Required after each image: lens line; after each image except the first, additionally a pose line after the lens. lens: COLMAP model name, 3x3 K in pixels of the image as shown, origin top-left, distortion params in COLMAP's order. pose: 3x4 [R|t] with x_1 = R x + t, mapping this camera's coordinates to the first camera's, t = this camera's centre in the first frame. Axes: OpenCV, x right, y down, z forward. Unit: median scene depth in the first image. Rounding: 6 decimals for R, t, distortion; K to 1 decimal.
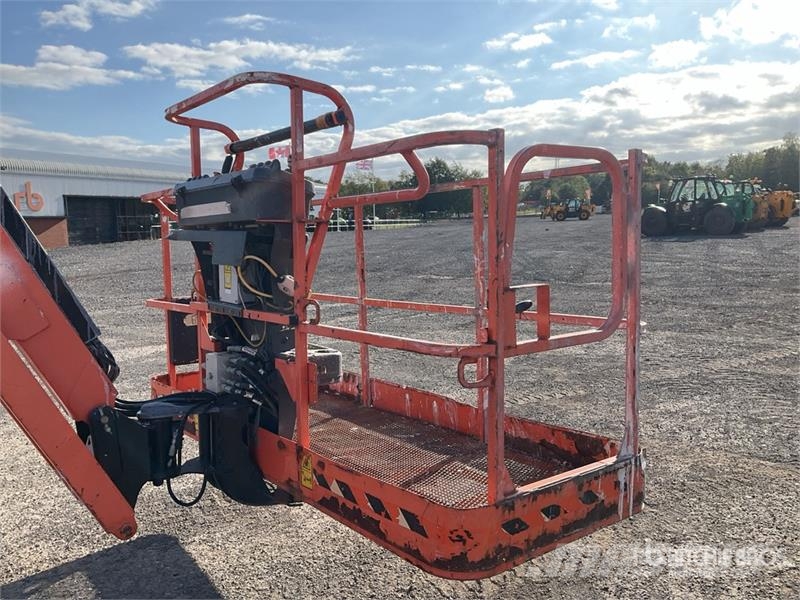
lens RADIAL K [[653.2, 0, 394.6], [0, 653.2, 298.9], [0, 0, 1]] dist [0.097219, -0.200973]
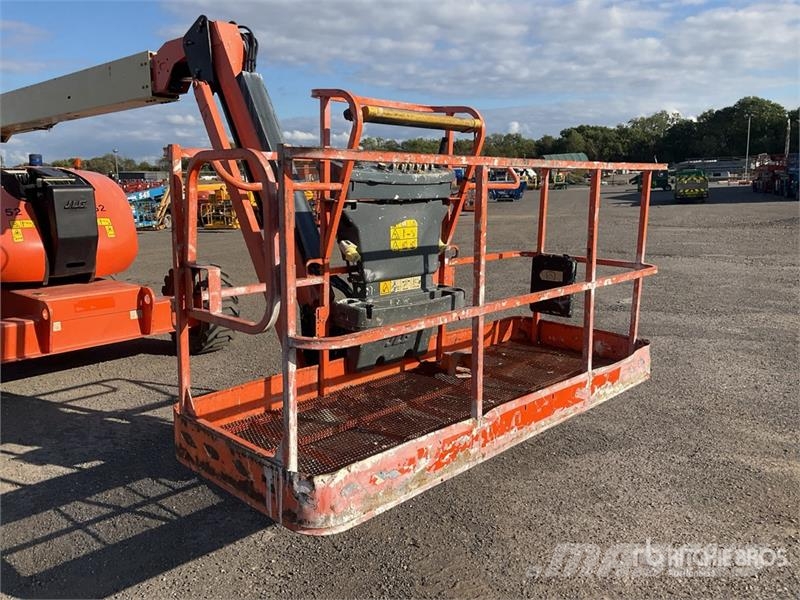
lens RADIAL K [[653.2, 0, 394.6], [0, 653.2, 298.9], [0, 0, 1]] dist [0.097219, -0.200973]
pose [[0.151369, 0.198385, -0.968365, 0.663154], [-0.095327, 0.978017, 0.185462, -0.101470], [0.983870, 0.064238, 0.166953, 0.516773]]
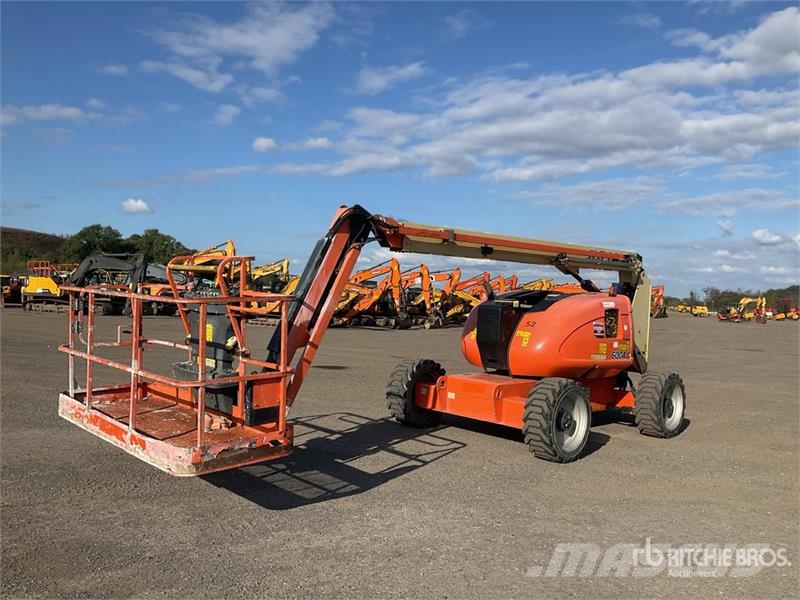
lens RADIAL K [[676.8, 0, 397.4], [0, 676.8, 310.9], [0, 0, 1]] dist [0.121787, -0.278204]
pose [[-0.995903, -0.001084, -0.090425, -0.407864], [-0.013718, 0.990167, 0.139217, -0.281199], [0.089385, 0.139887, -0.986125, 2.111238]]
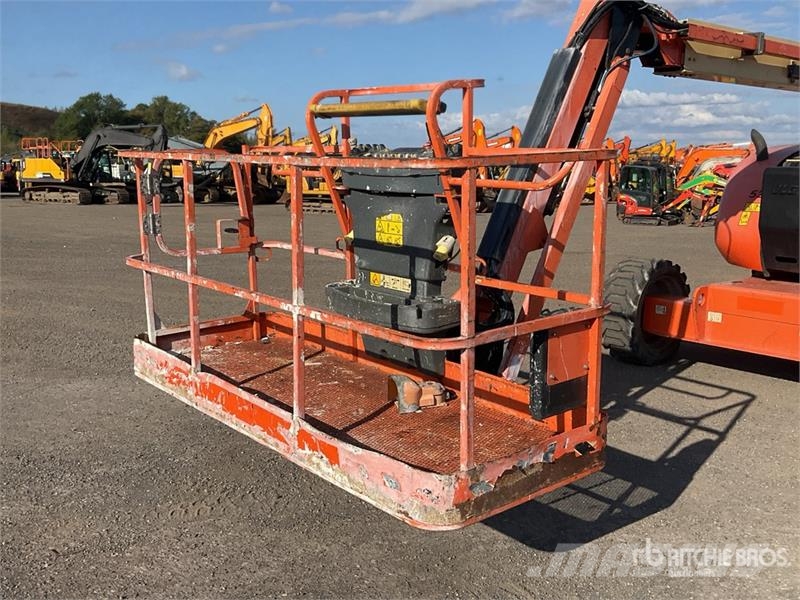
lens RADIAL K [[815.4, 0, 403.5], [0, 815.4, 318.7], [0, 0, 1]] dist [0.131558, -0.292796]
pose [[-0.999362, 0.031344, -0.017116, -0.131246], [0.025029, 0.956581, 0.290391, -0.205111], [0.025475, 0.289777, -0.956755, 1.595718]]
